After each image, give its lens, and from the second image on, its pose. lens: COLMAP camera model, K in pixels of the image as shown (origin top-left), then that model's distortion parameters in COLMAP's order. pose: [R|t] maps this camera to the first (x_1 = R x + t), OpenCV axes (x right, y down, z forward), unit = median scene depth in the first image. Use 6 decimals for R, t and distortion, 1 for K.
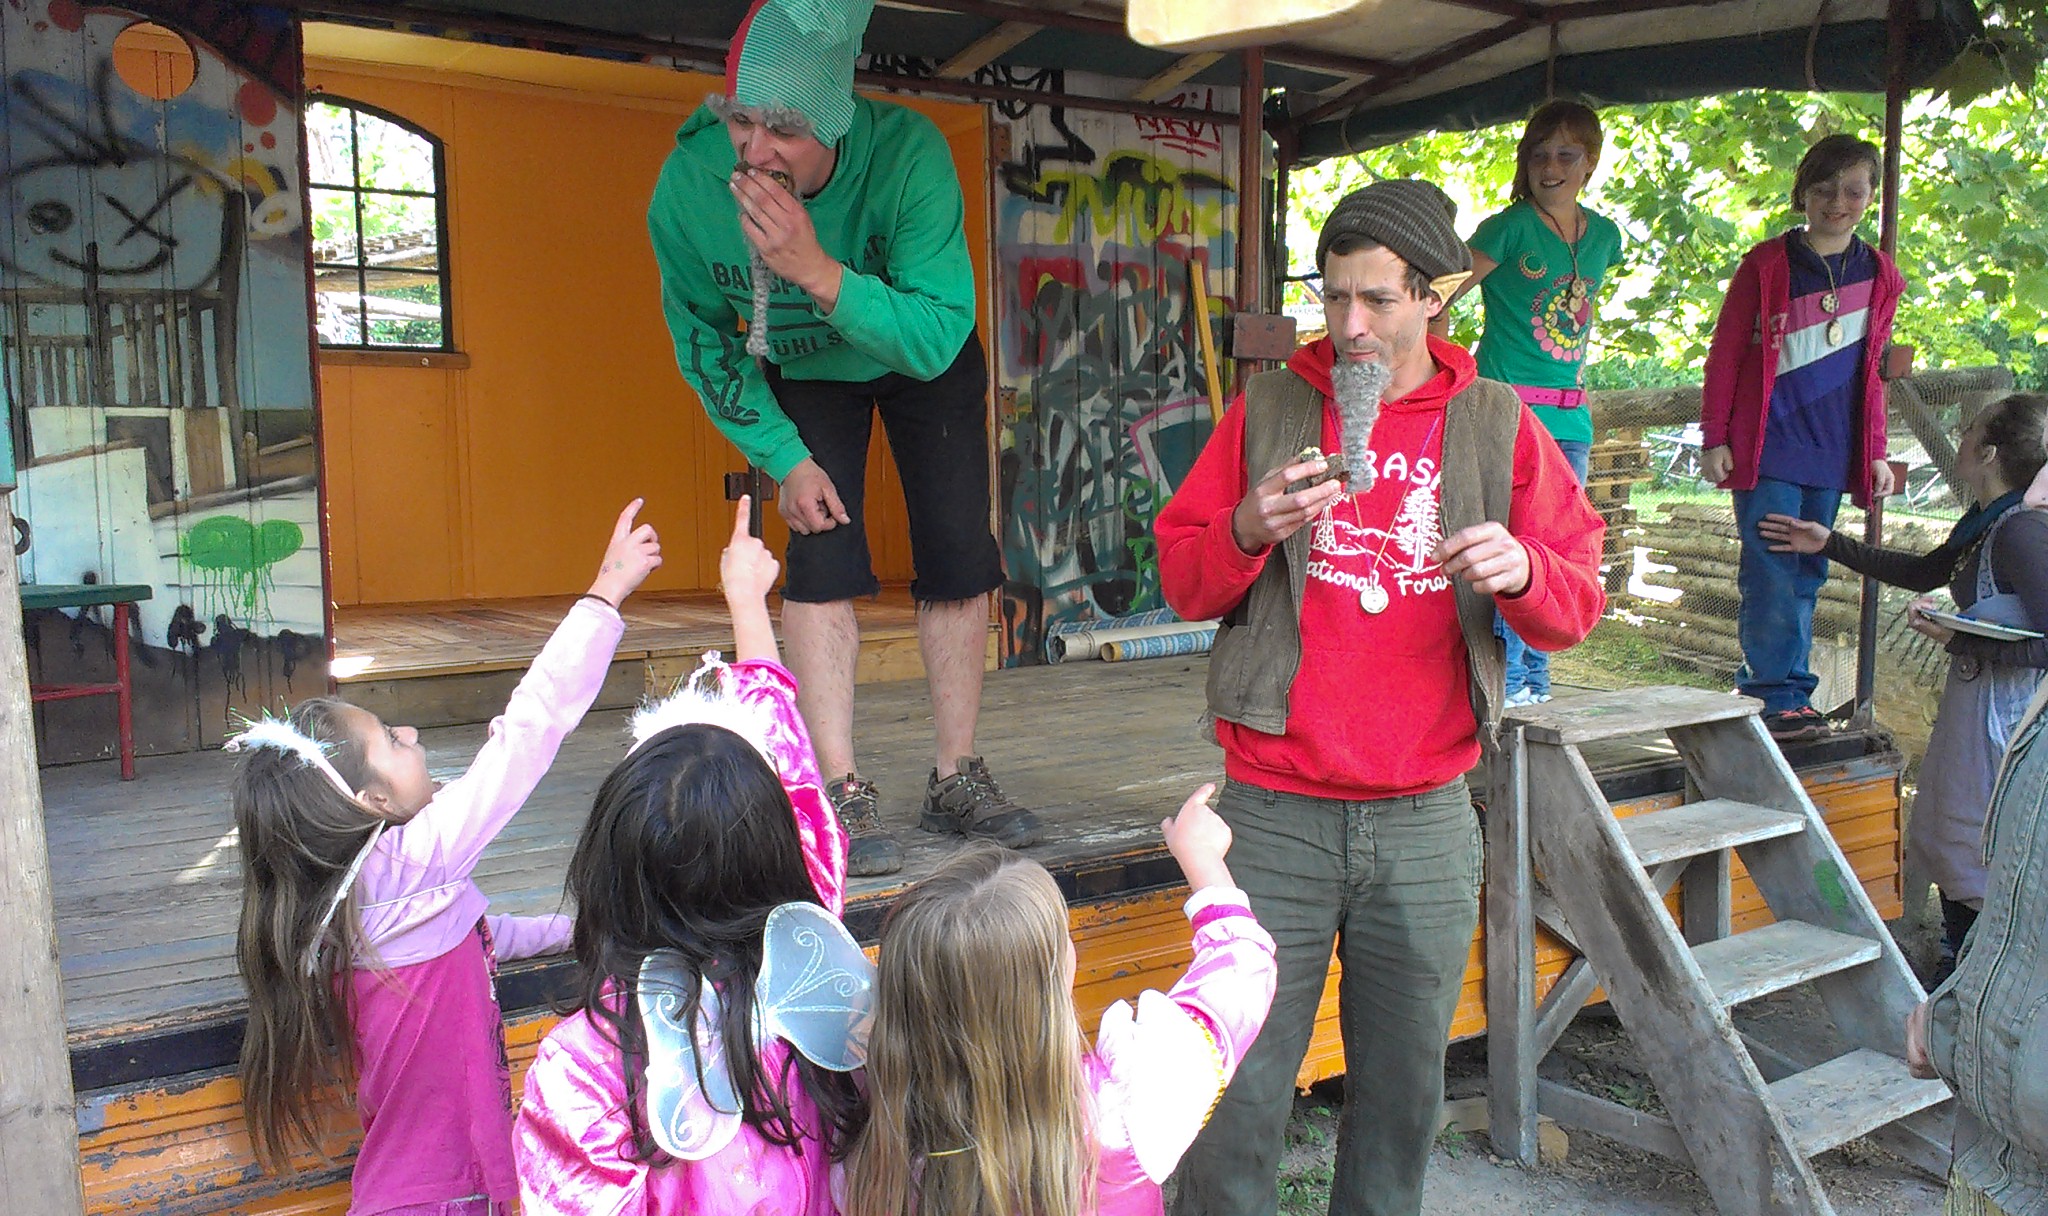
lens RADIAL K [[1681.8, 0, 1081.3], [0, 1681.8, 621.4], [0, 0, 1]] dist [0.109966, -0.195510]
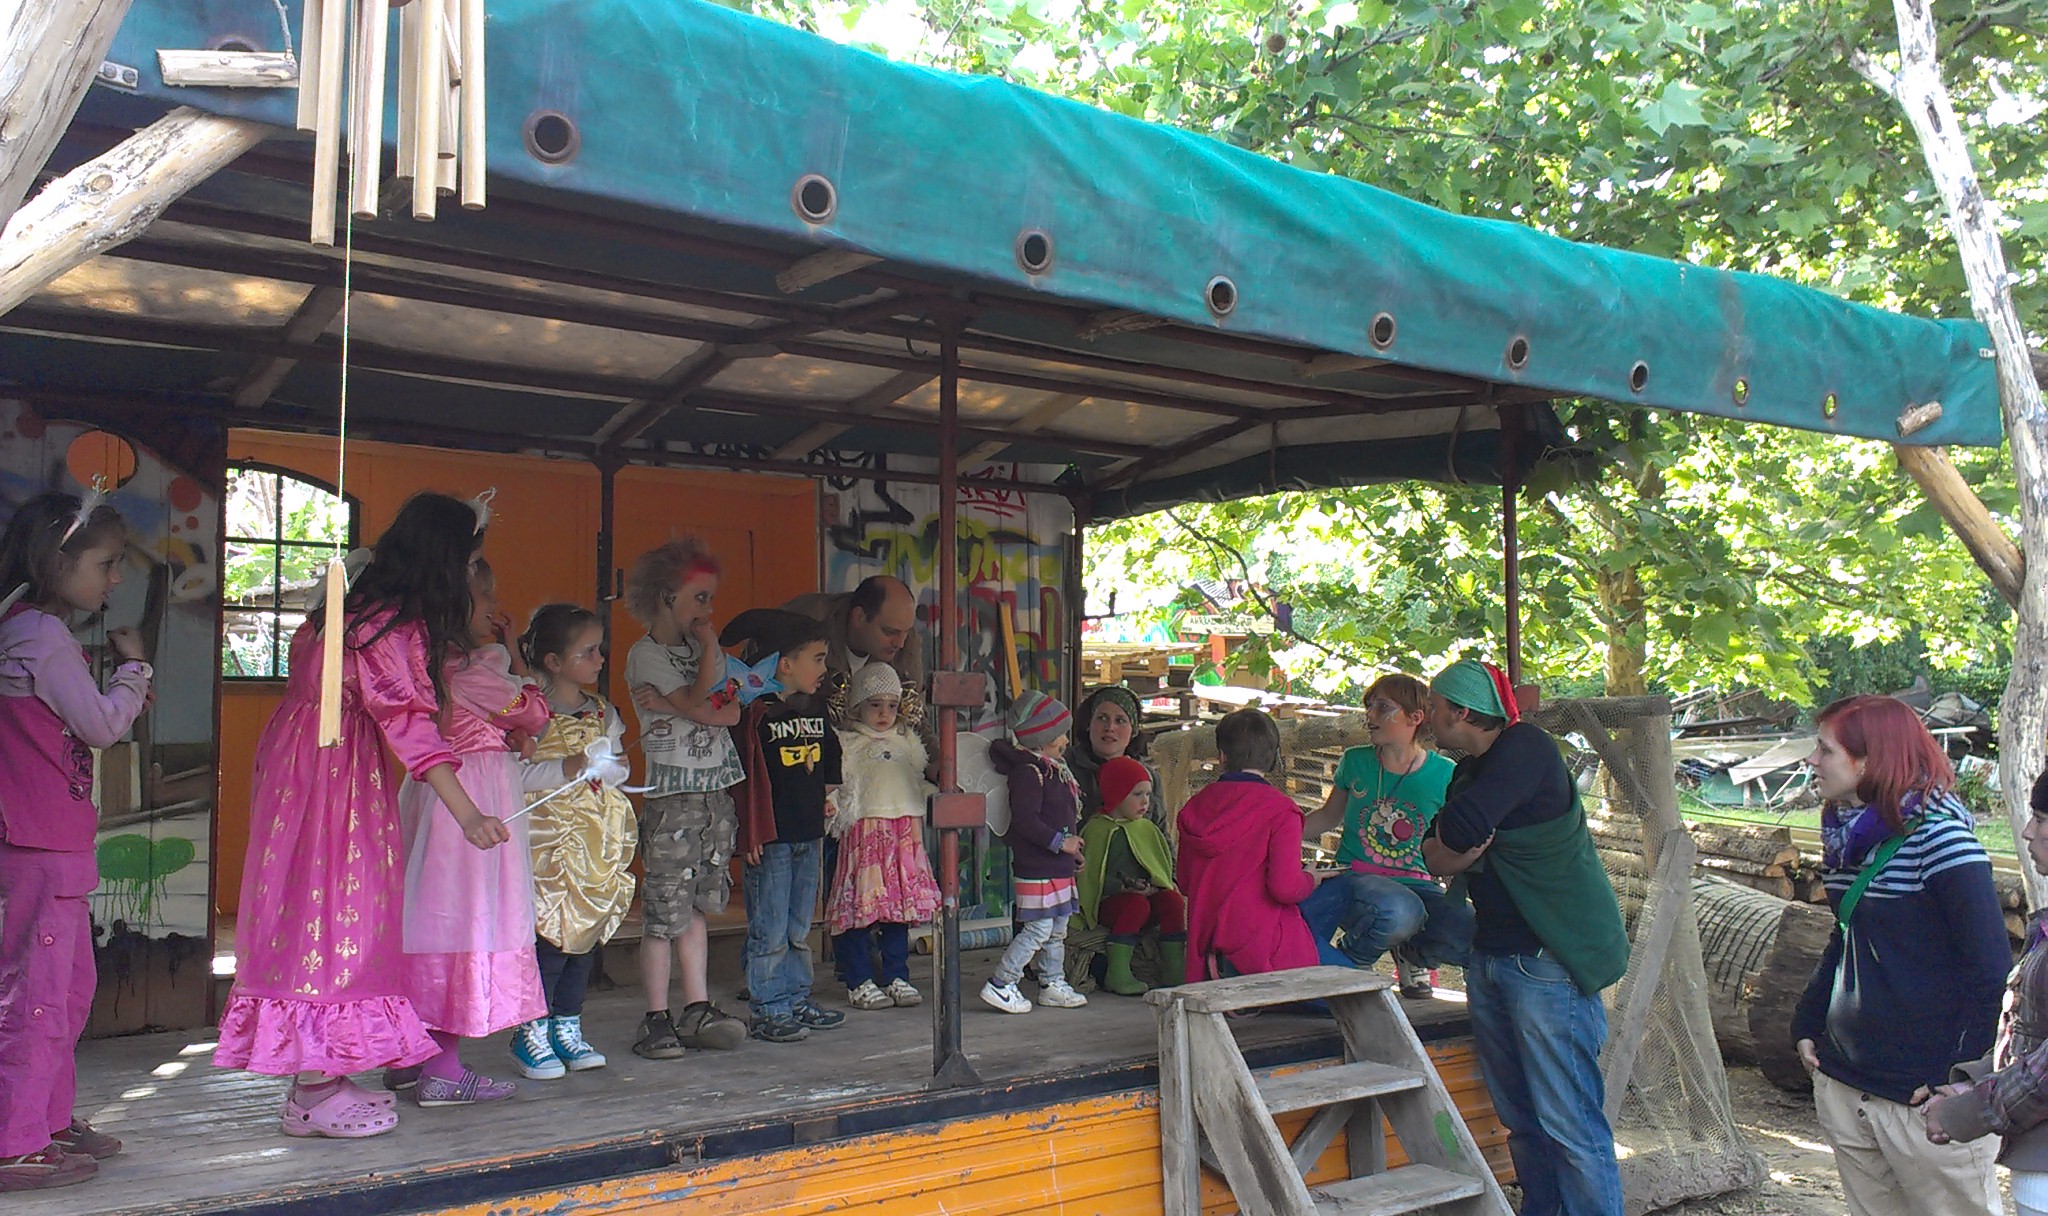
lens RADIAL K [[1681.8, 0, 1081.3], [0, 1681.8, 621.4], [0, 0, 1]] dist [0.109966, -0.195510]
pose [[0.999440, -0.002417, 0.033365, 0.092229], [0.008244, 0.984423, -0.175625, 0.004613], [-0.032420, 0.175801, 0.983892, -0.162922]]
